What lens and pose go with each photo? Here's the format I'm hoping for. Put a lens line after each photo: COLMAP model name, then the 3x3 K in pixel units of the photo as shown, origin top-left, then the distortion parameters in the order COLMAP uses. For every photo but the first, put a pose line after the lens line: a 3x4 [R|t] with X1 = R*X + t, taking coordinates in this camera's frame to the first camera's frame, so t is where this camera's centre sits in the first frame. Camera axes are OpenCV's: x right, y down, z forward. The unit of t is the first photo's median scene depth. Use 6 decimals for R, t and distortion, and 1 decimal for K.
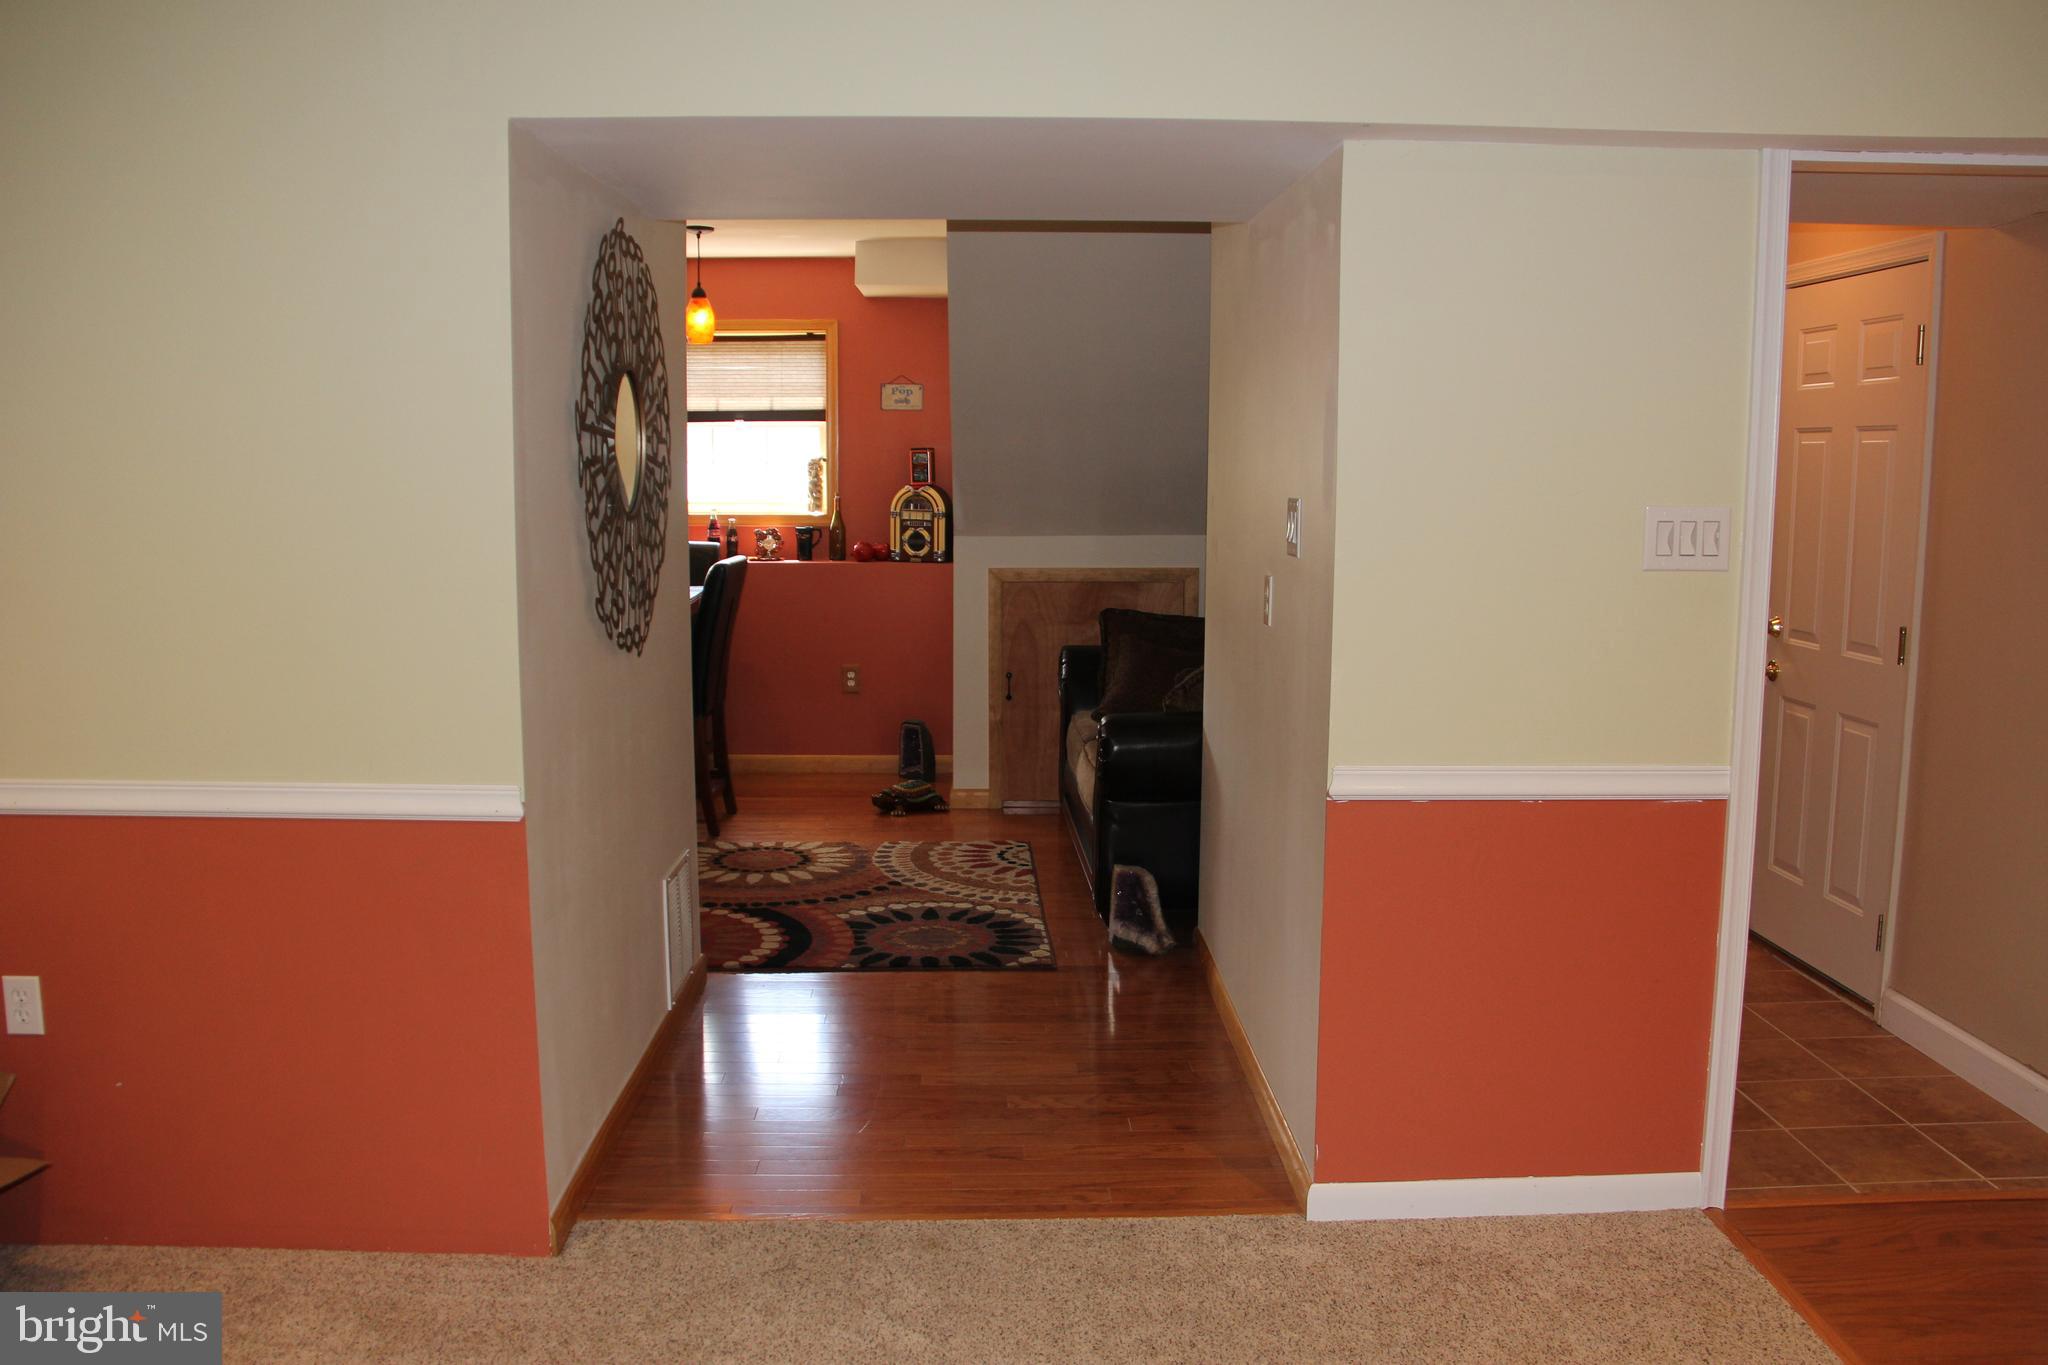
lens RADIAL K [[1747.7, 0, 1025.0], [0, 1747.7, 778.2], [0, 0, 1]] dist [-0.130474, 0.096705]
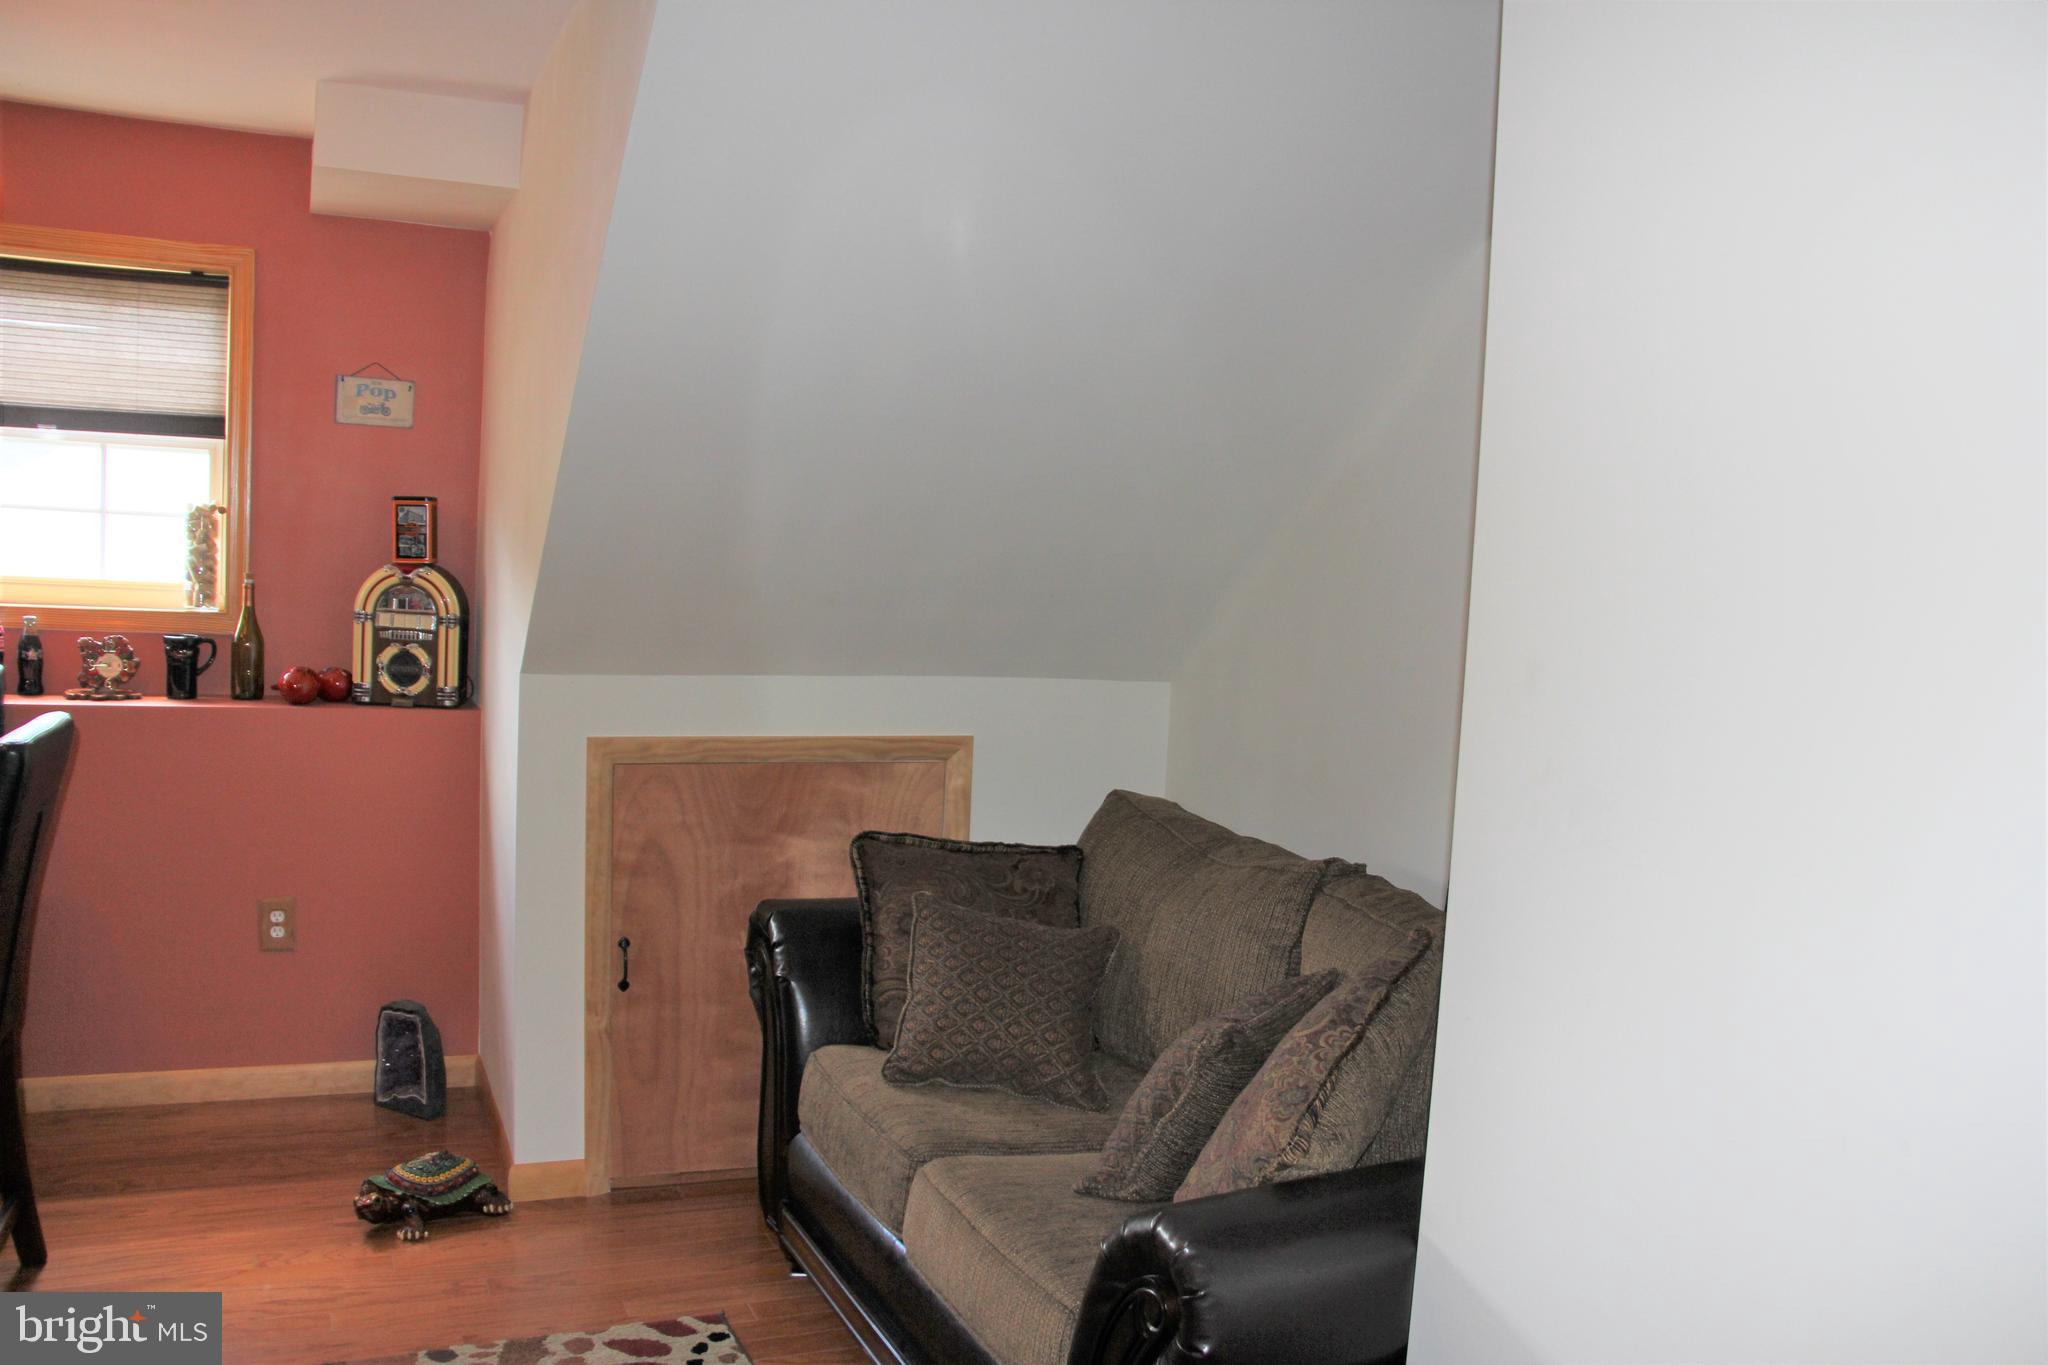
lens RADIAL K [[1747.7, 0, 1025.0], [0, 1747.7, 778.2], [0, 0, 1]] dist [-0.130474, 0.096705]
pose [[0.929538, -0.003024, 0.368713, -0.079939], [0.017709, 0.999178, -0.036452, -0.078567], [-0.368300, 0.040413, 0.928828, 0.432257]]
